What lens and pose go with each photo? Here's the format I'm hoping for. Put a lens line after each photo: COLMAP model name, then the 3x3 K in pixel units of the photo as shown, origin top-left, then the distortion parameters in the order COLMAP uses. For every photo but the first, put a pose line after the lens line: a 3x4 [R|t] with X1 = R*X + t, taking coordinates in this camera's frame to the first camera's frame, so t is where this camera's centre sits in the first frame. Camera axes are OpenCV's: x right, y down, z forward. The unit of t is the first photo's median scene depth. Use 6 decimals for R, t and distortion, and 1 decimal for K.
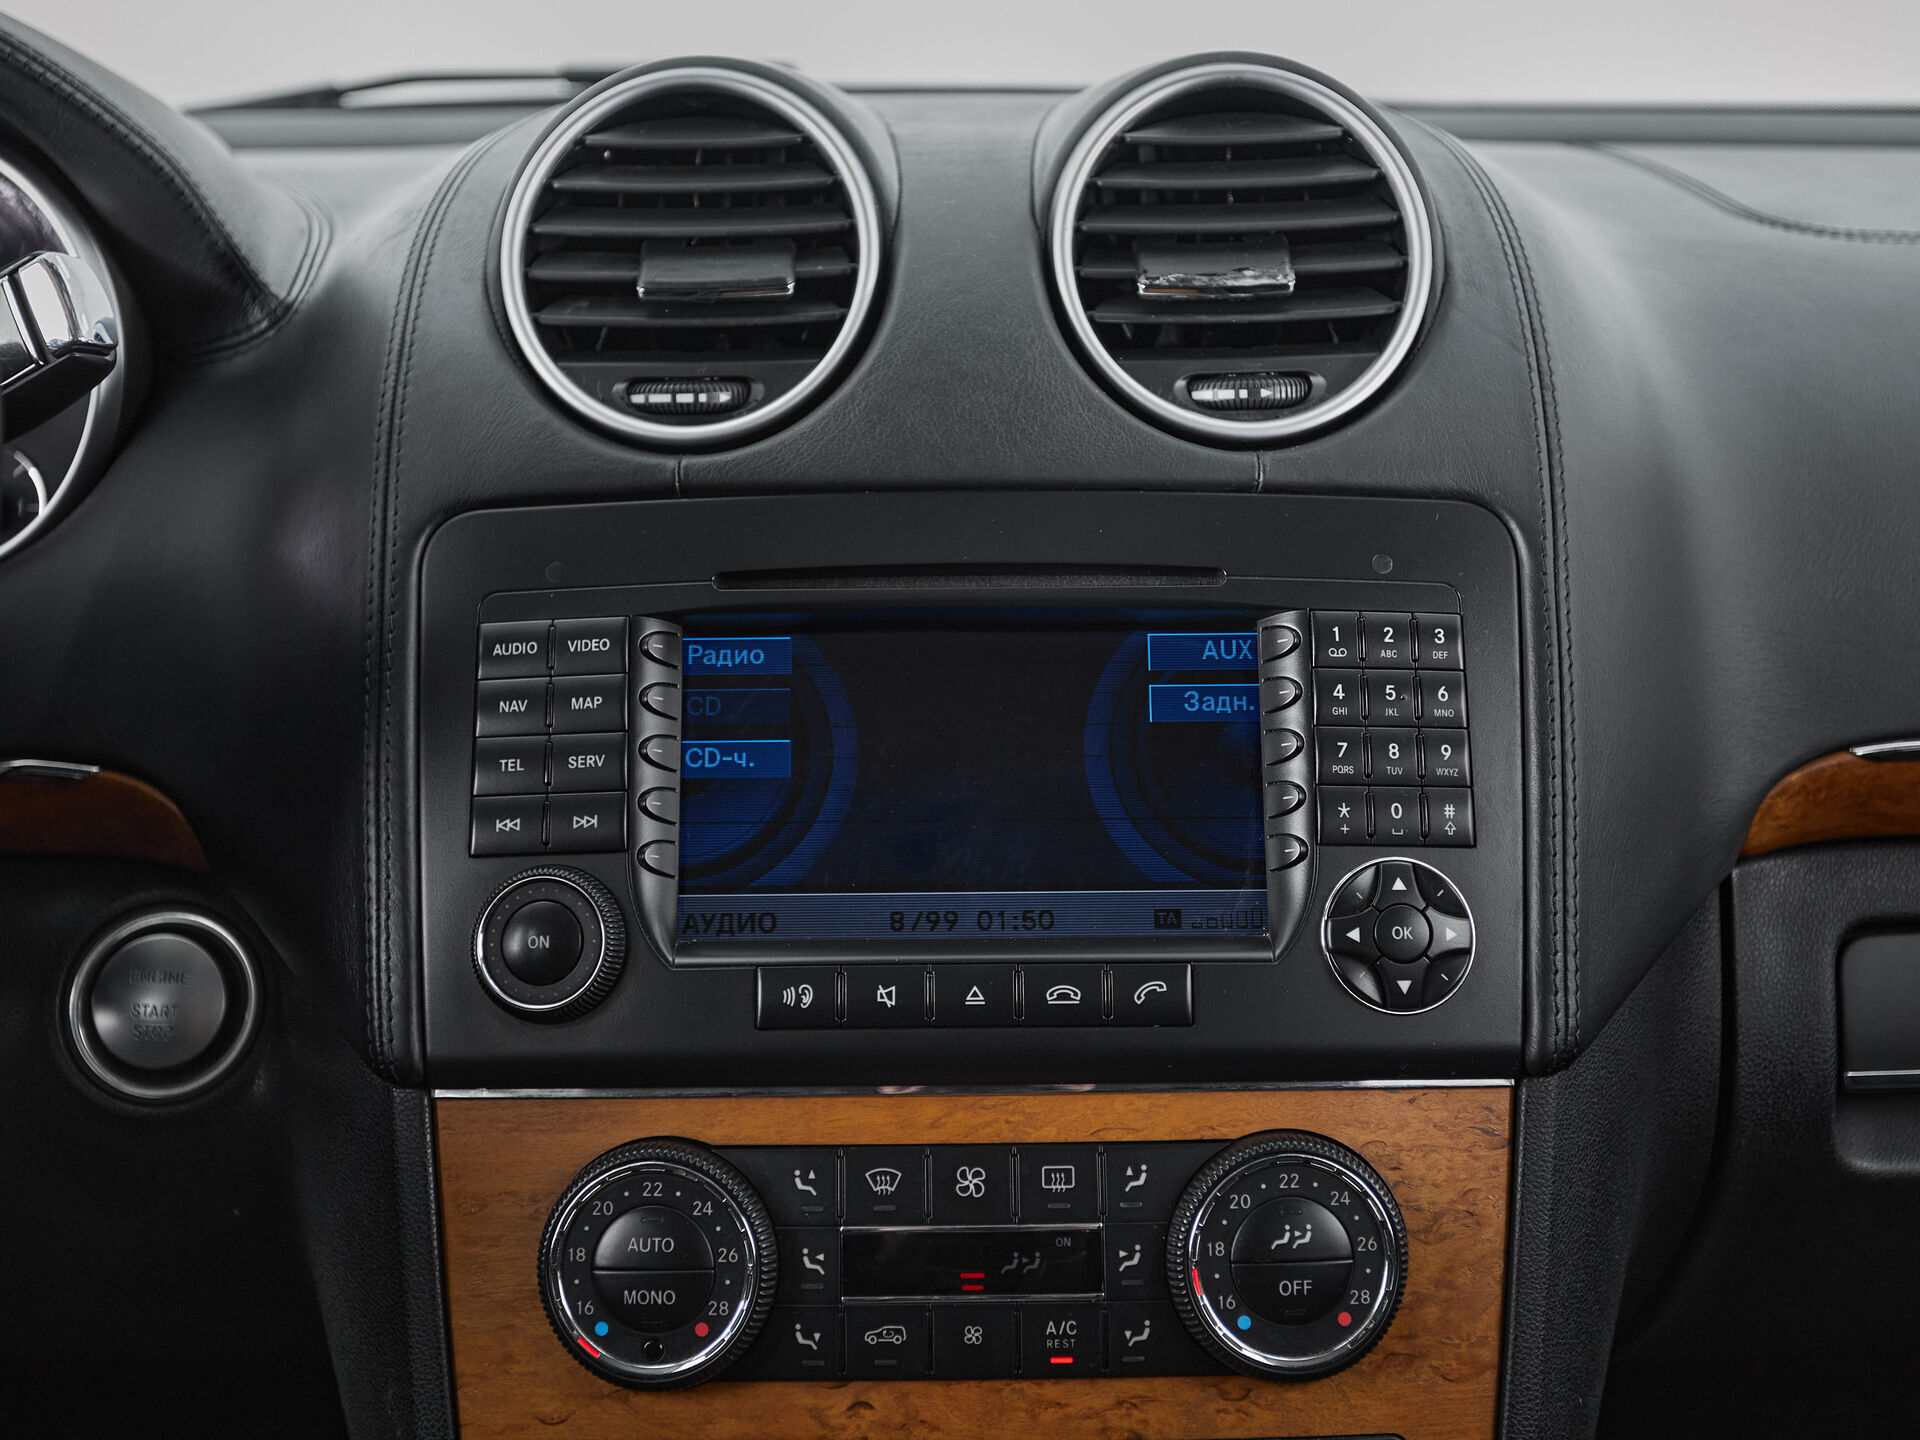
lens RADIAL K [[2541.2, 0, 939.8], [0, 2541.2, 639.1], [0, 0, 1]] dist [0.032385, 0.000000]
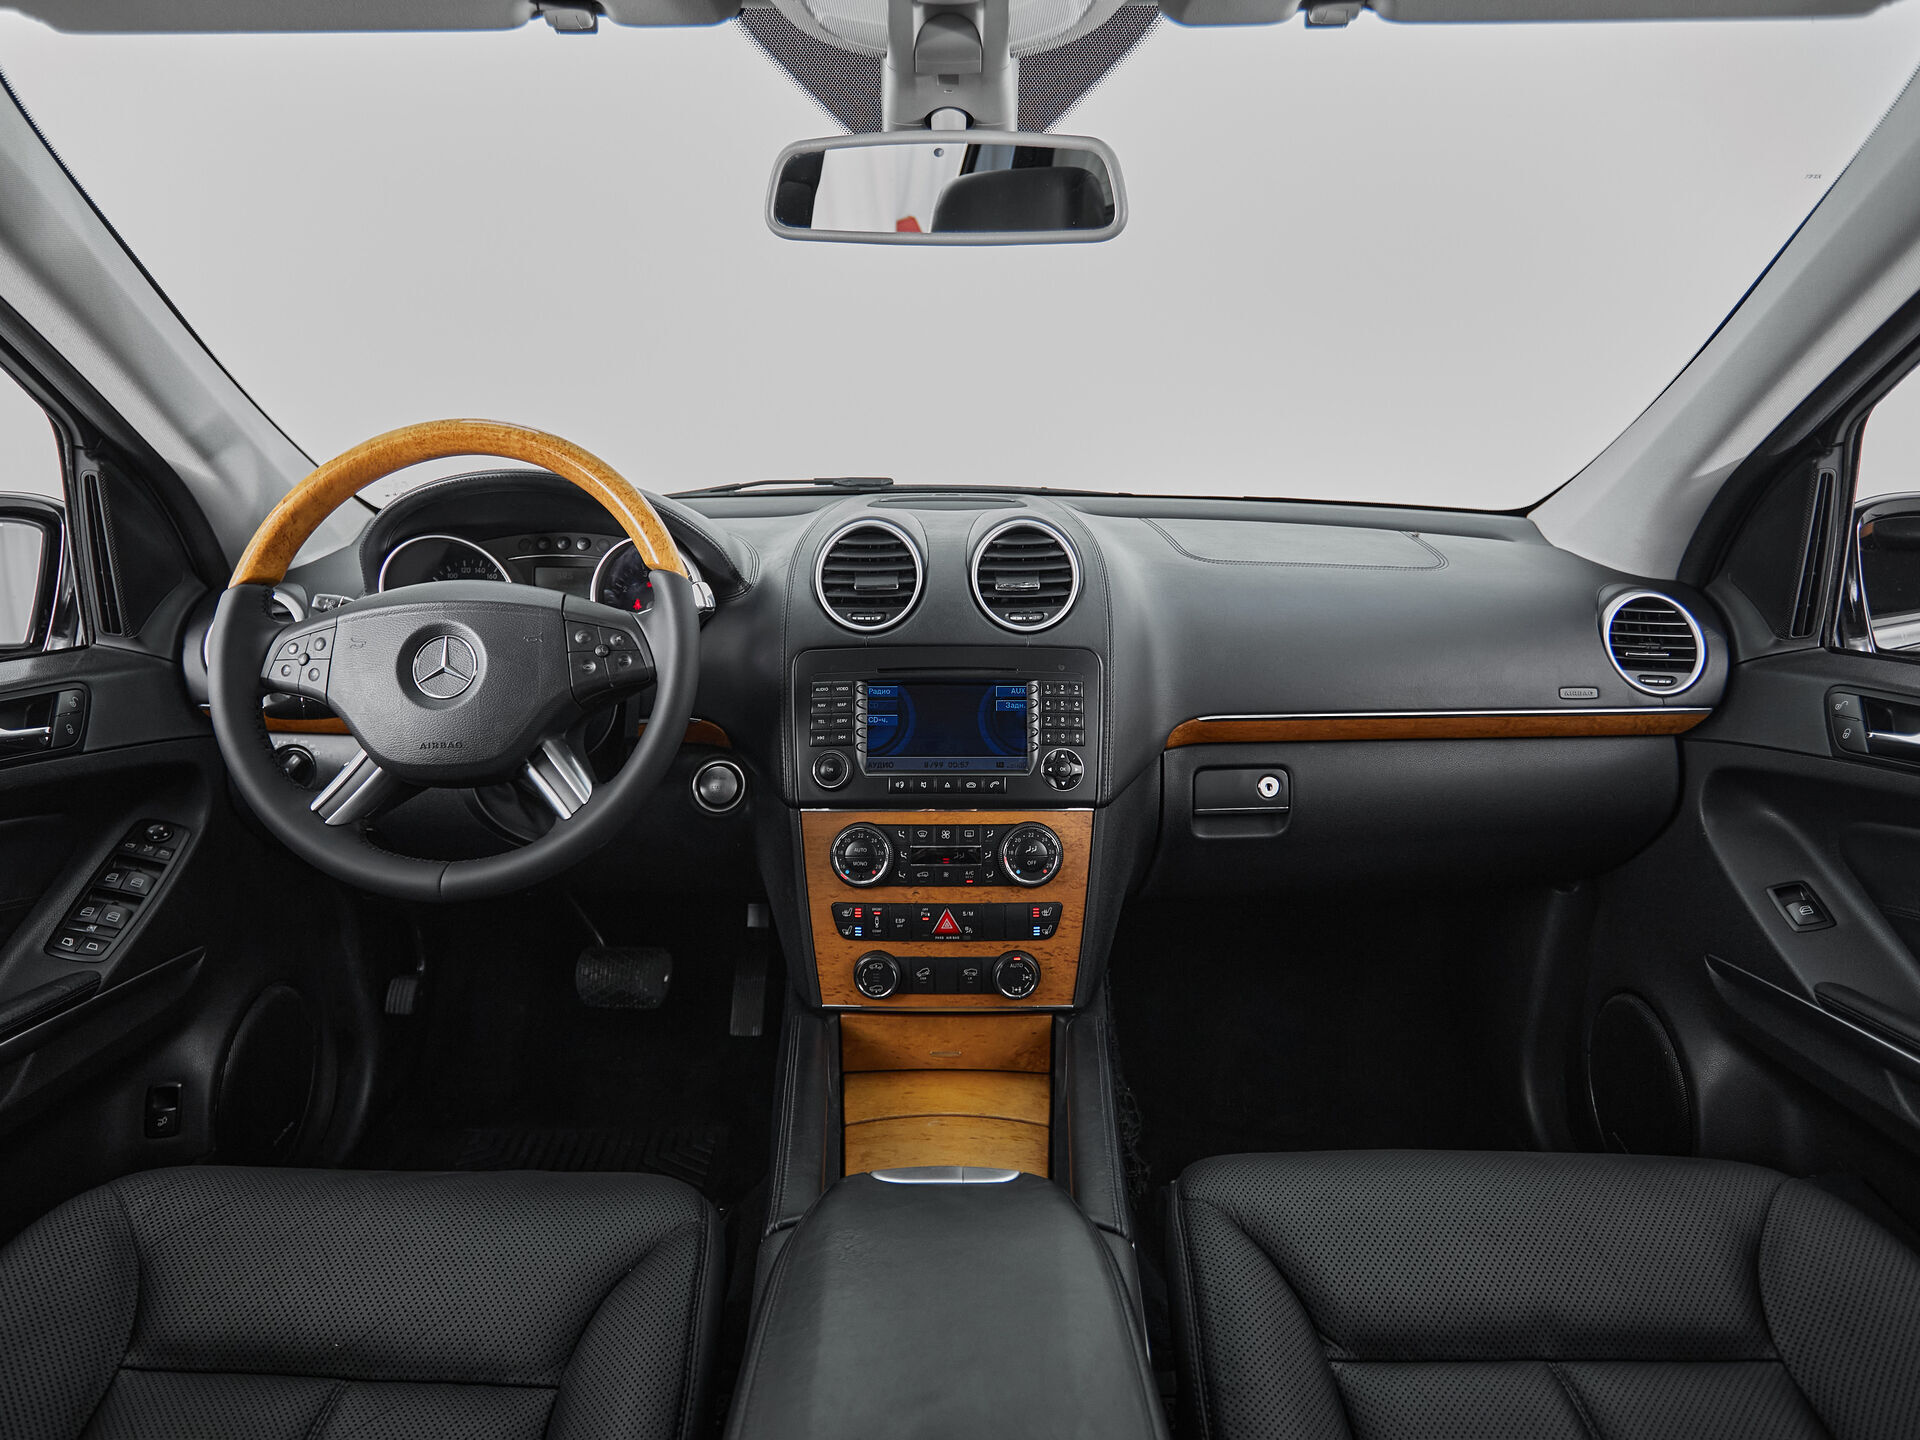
lens RADIAL K [[1086.4, 0, 914.3], [0, 1086.4, 720.1], [0, 0, 1]] dist [-0.008559, 0.000982]
pose [[0.999794, 0.008067, -0.018619, -0.005474], [-0.006770, 0.997615, 0.068690, -0.060009], [0.019129, -0.068550, 0.997464, -0.550324]]
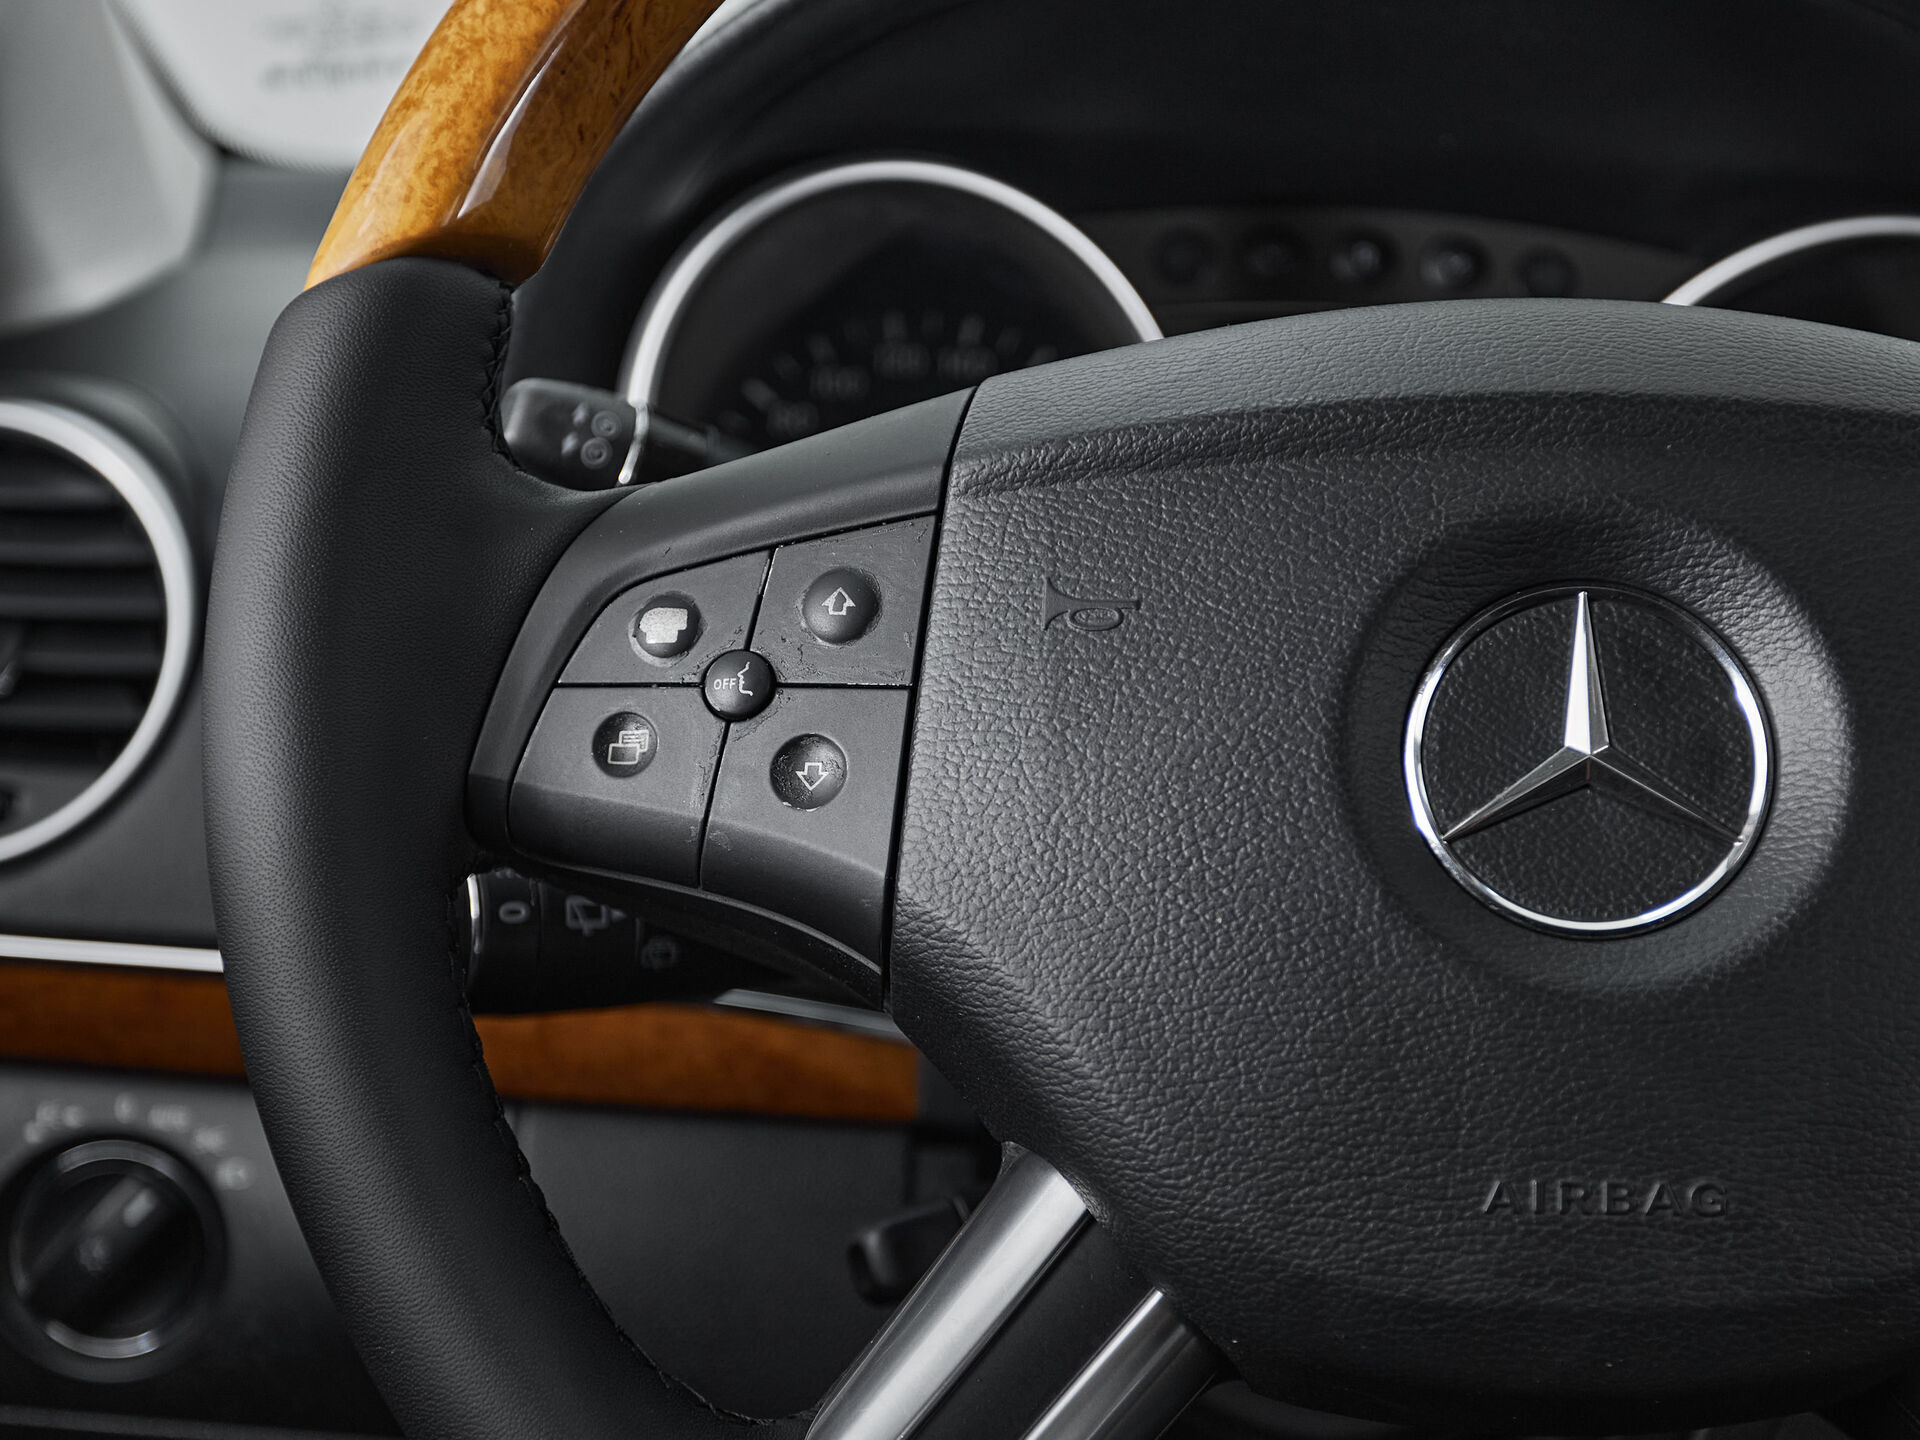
lens RADIAL K [[3298.5, 0, 957.9], [0, 3298.5, 894.9], [0, 0, 1]] dist [0.010365, 0.000000]
pose [[0.998667, 0.051569, 0.002397, -0.754940], [-0.051591, 0.998617, 0.010136, 0.000730], [-0.001871, -0.010246, 0.999946, 0.052829]]
